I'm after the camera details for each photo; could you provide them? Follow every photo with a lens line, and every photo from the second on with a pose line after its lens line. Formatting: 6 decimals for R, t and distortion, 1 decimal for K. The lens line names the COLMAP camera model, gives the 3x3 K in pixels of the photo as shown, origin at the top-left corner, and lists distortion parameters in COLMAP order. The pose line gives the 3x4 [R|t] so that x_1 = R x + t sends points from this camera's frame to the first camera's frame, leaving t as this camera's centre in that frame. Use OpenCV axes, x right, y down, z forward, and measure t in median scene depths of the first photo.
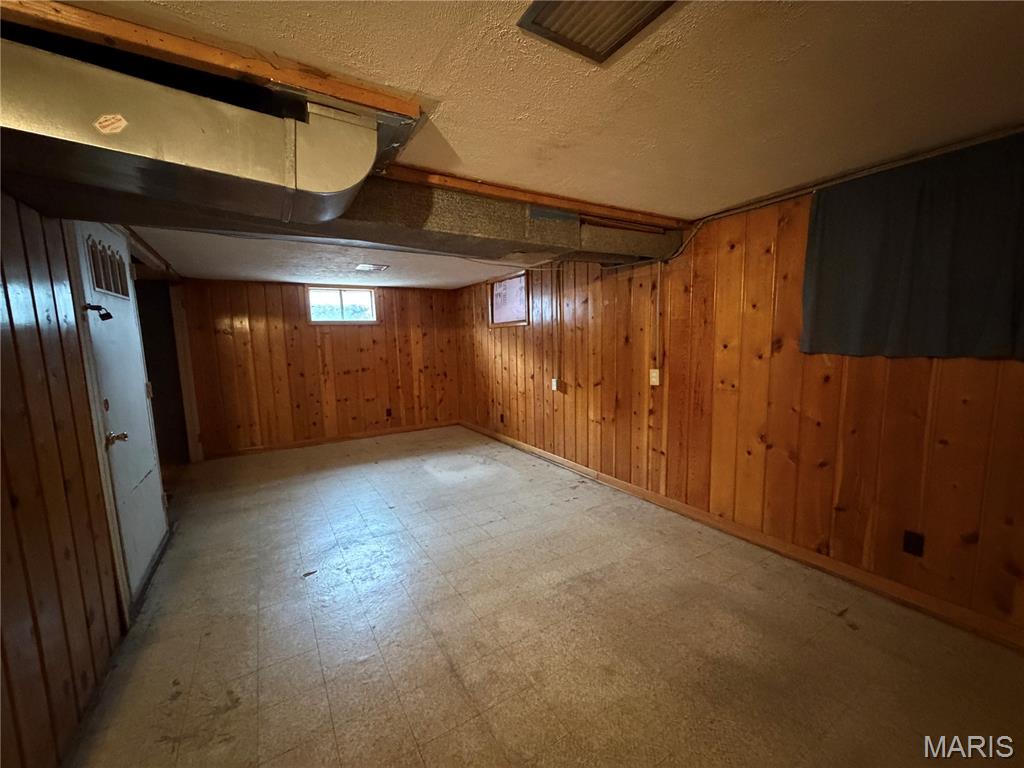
lens RADIAL K [[406.6, 0, 508.5], [0, 406.6, 384.3], [0, 0, 1]] dist [-0.001863, 0.000840]
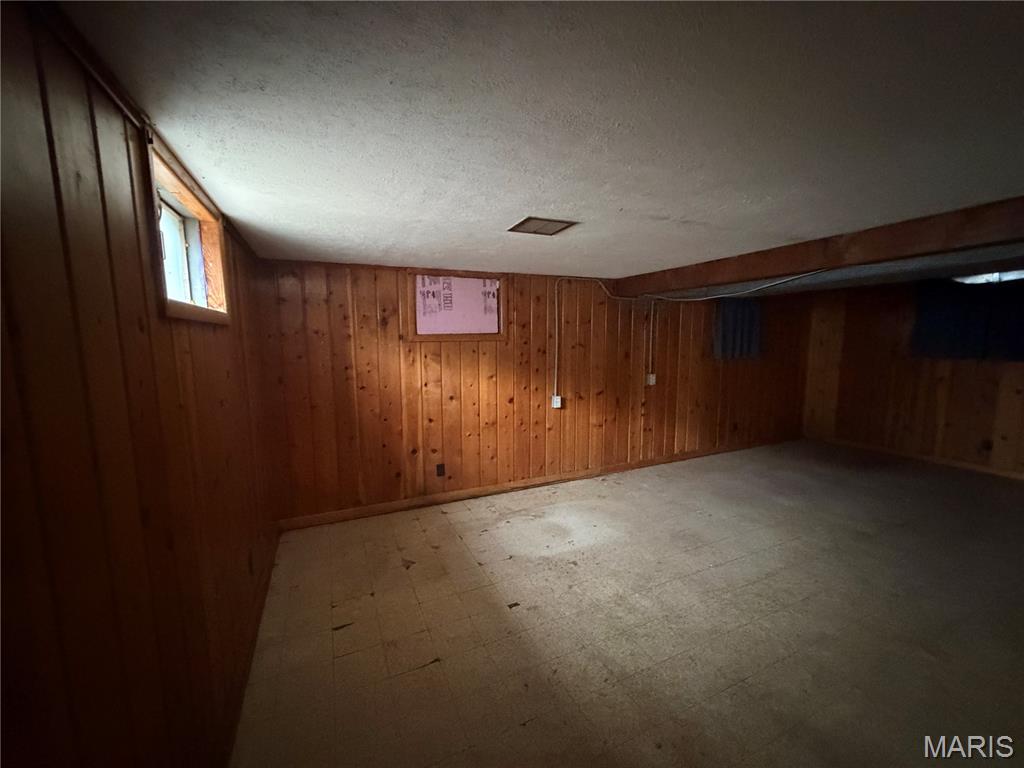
lens RADIAL K [[406.6, 0, 509.8], [0, 406.6, 383.7], [0, 0, 1]] dist [-0.001863, 0.000840]
pose [[0.121606, -0.088014, 0.988669, -0.964988], [0.119715, 0.990090, 0.073416, -0.142972], [-0.985333, 0.109431, 0.130938, 1.091855]]
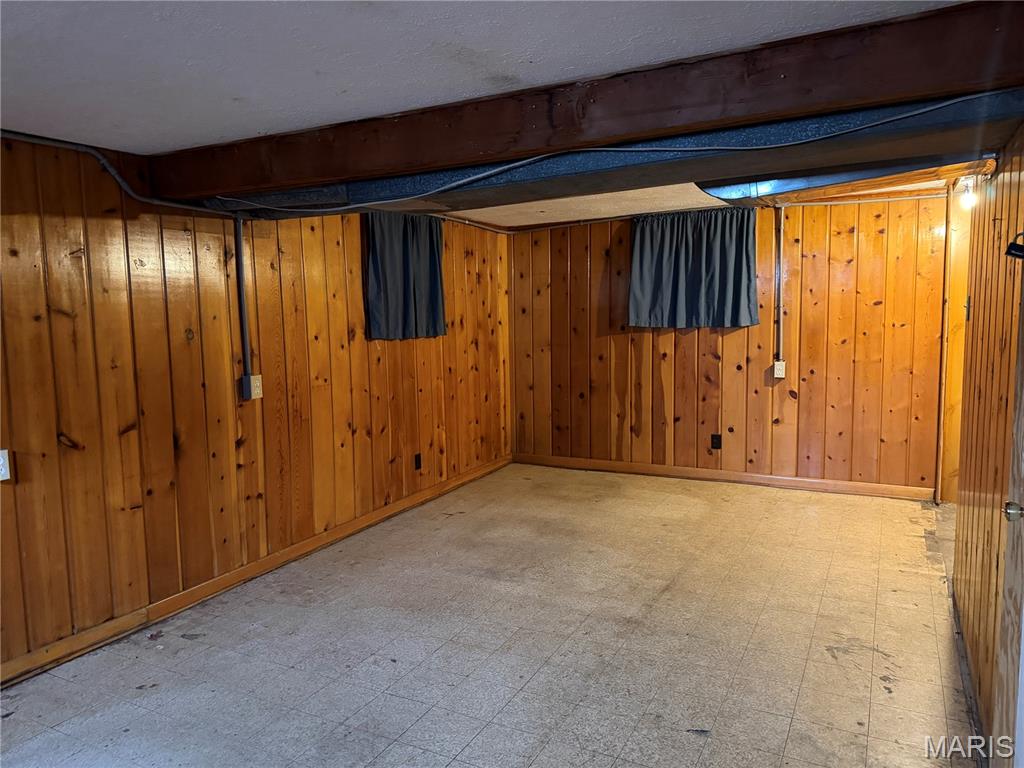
lens RADIAL K [[706.6, 0, 507.0], [0, 706.6, 383.1], [0, 0, 1]] dist [-0.004110, -0.007566]
pose [[-0.512512, -0.048978, 0.857282, -0.725734], [0.133785, 0.981625, 0.136063, -0.106845], [-0.848194, 0.184426, -0.496542, 1.016573]]
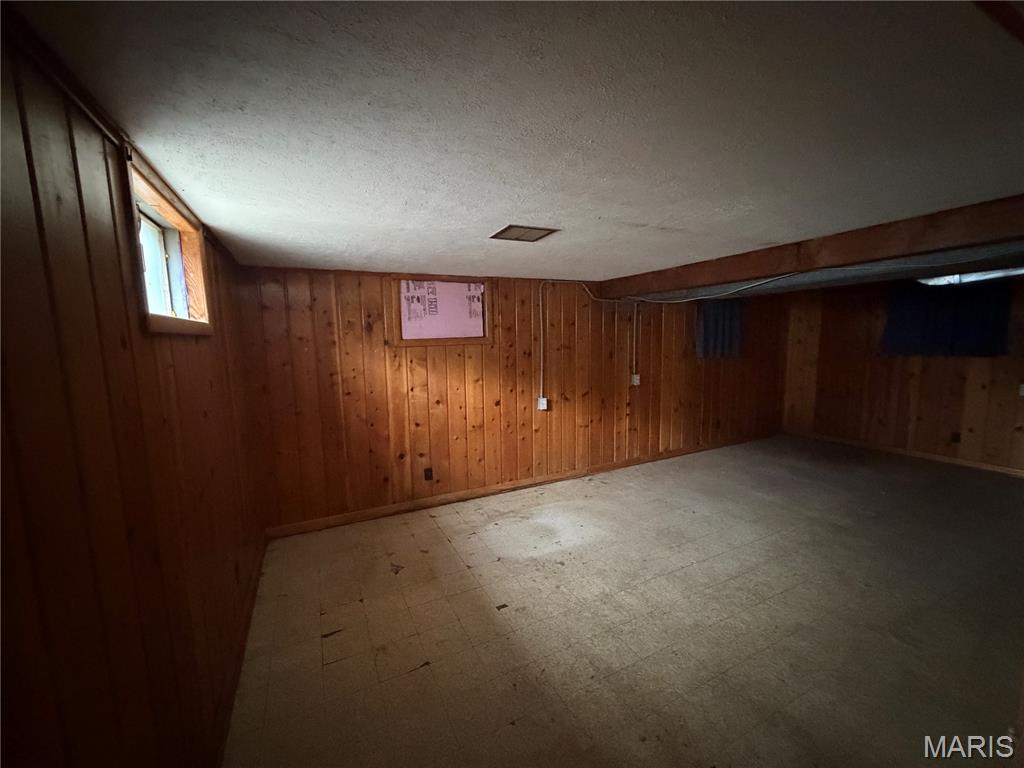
lens RADIAL K [[406.6, 0, 509.7], [0, 406.6, 383.7], [0, 0, 1]] dist [-0.001863, 0.000840]
pose [[0.091385, -0.088570, 0.991869, -0.972720], [0.134065, 0.988063, 0.075878, -0.148947], [-0.986750, 0.126040, 0.102168, 1.085142]]
